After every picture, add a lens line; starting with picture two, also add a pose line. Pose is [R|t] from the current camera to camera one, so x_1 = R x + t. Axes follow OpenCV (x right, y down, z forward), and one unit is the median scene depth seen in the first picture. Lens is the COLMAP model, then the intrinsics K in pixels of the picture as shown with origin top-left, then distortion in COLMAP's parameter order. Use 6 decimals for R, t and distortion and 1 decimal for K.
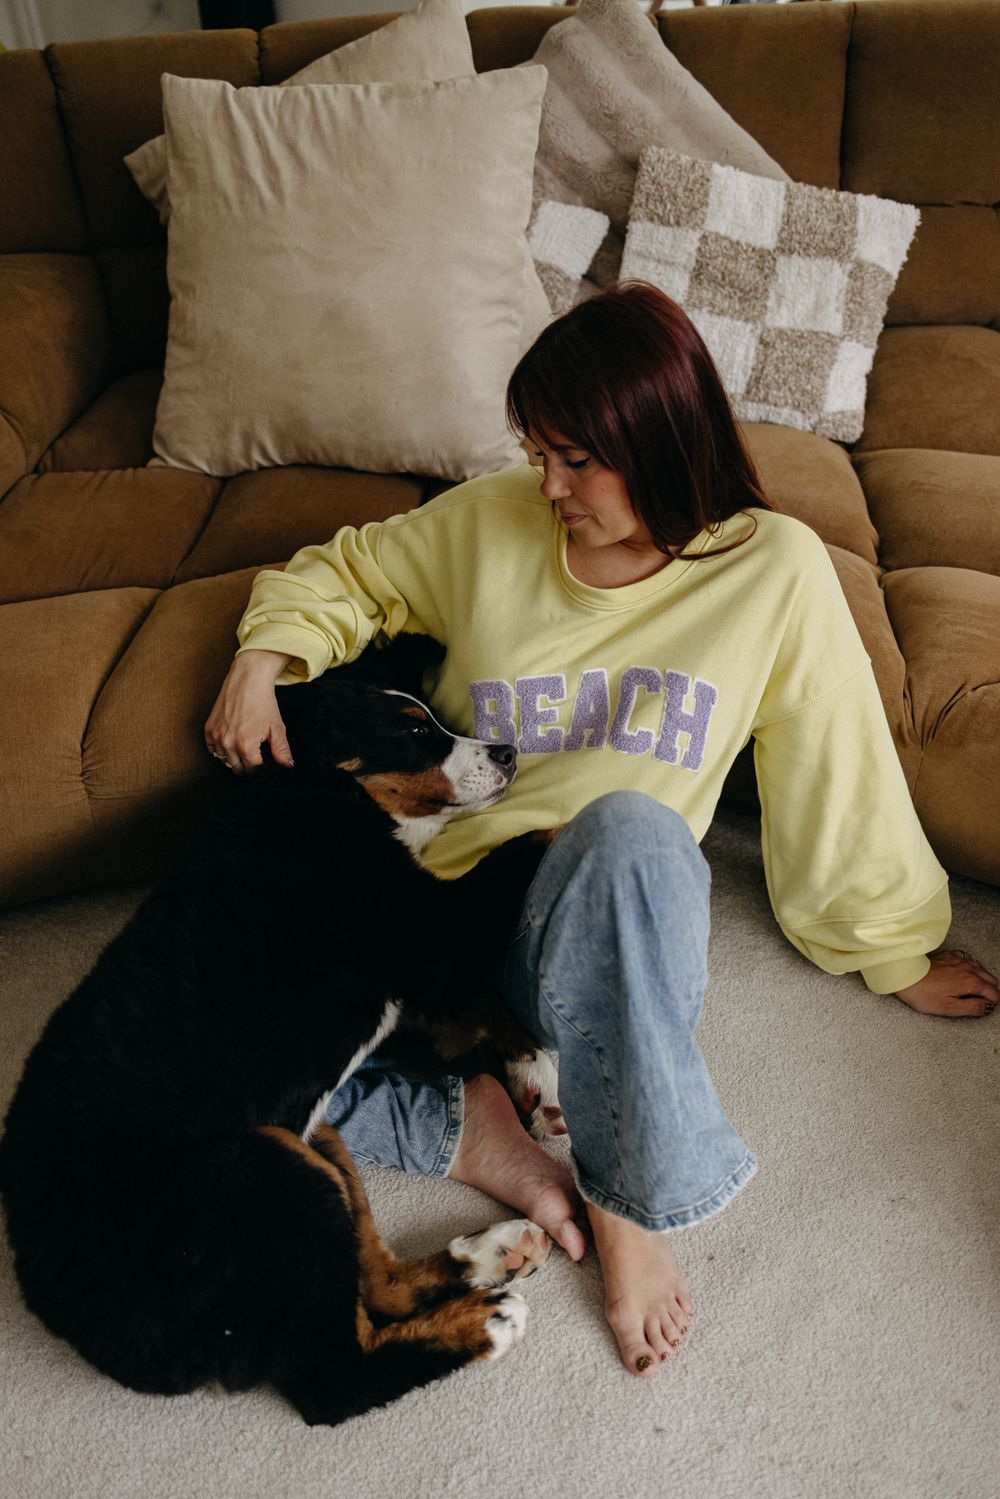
lens RADIAL K [[1545.0, 0, 502.1], [0, 1545.0, 751.2], [0, 0, 1]] dist [0.001410, 0.000000]
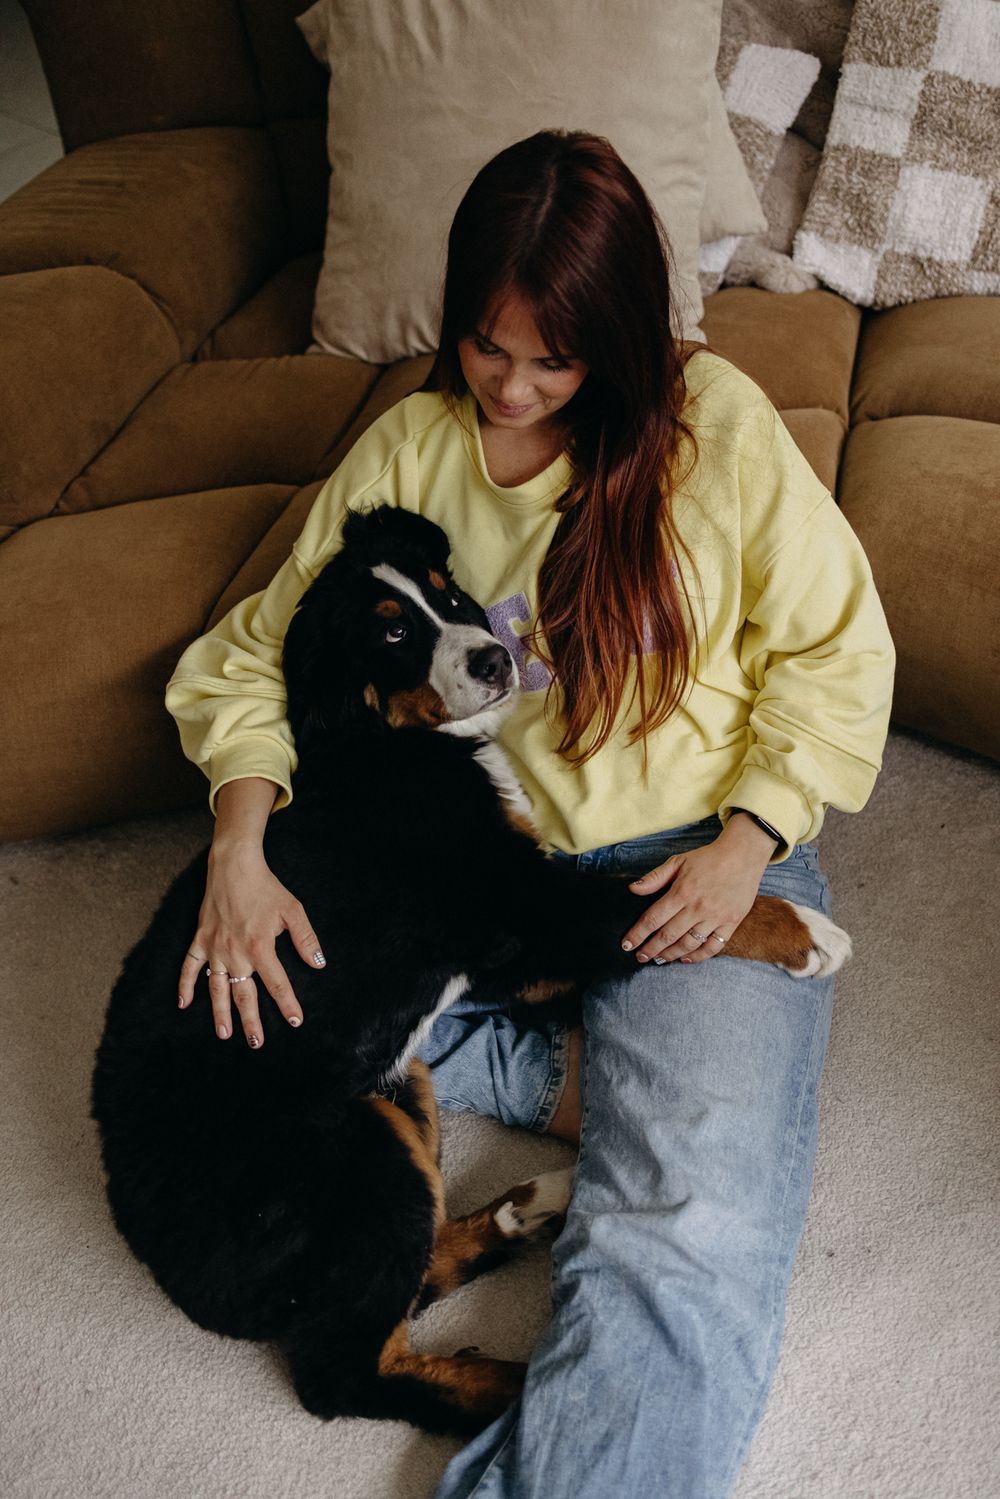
lens RADIAL K [[1545.0, 0, 470.6], [0, 1545.0, 763.0], [0, 0, 1]] dist [0.001410, 0.000000]
pose [[0.980989, 0.040287, -0.189835, 0.067668], [-0.025295, 0.996414, 0.080748, -0.015293], [0.192408, -0.074411, 0.978490, 0.085183]]
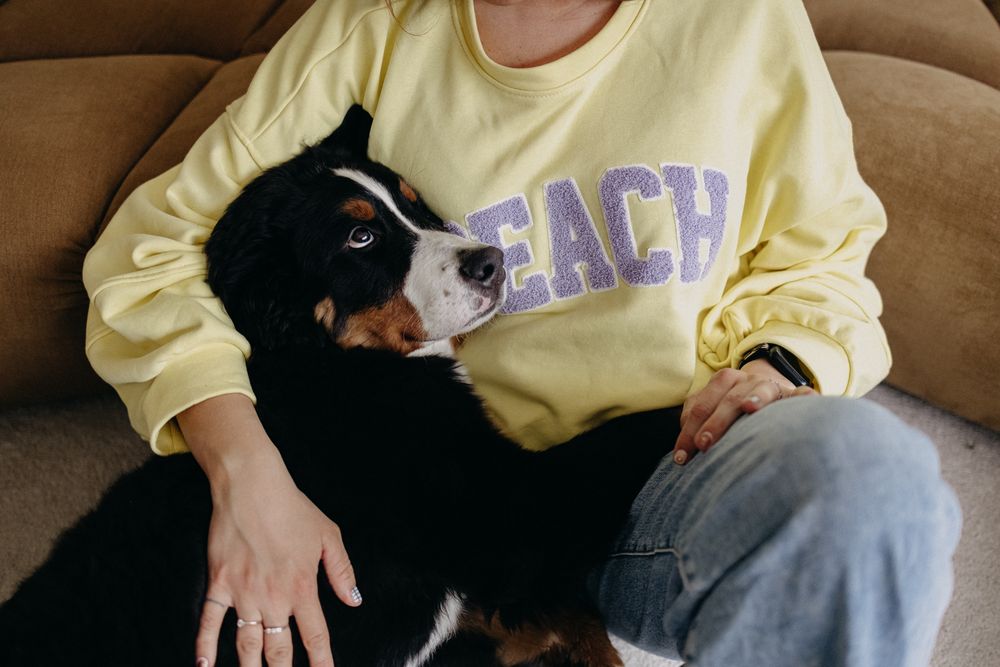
lens RADIAL K [[1030.7, 0, 488.2], [0, 1030.7, 348.4], [0, 0, 1]] dist [0.001410, 0.000000]
pose [[0.995358, 0.096244, -0.000725, -0.051829], [-0.095625, 0.989752, 0.106056, -0.019757], [0.010925, -0.105494, 0.994360, 0.395190]]
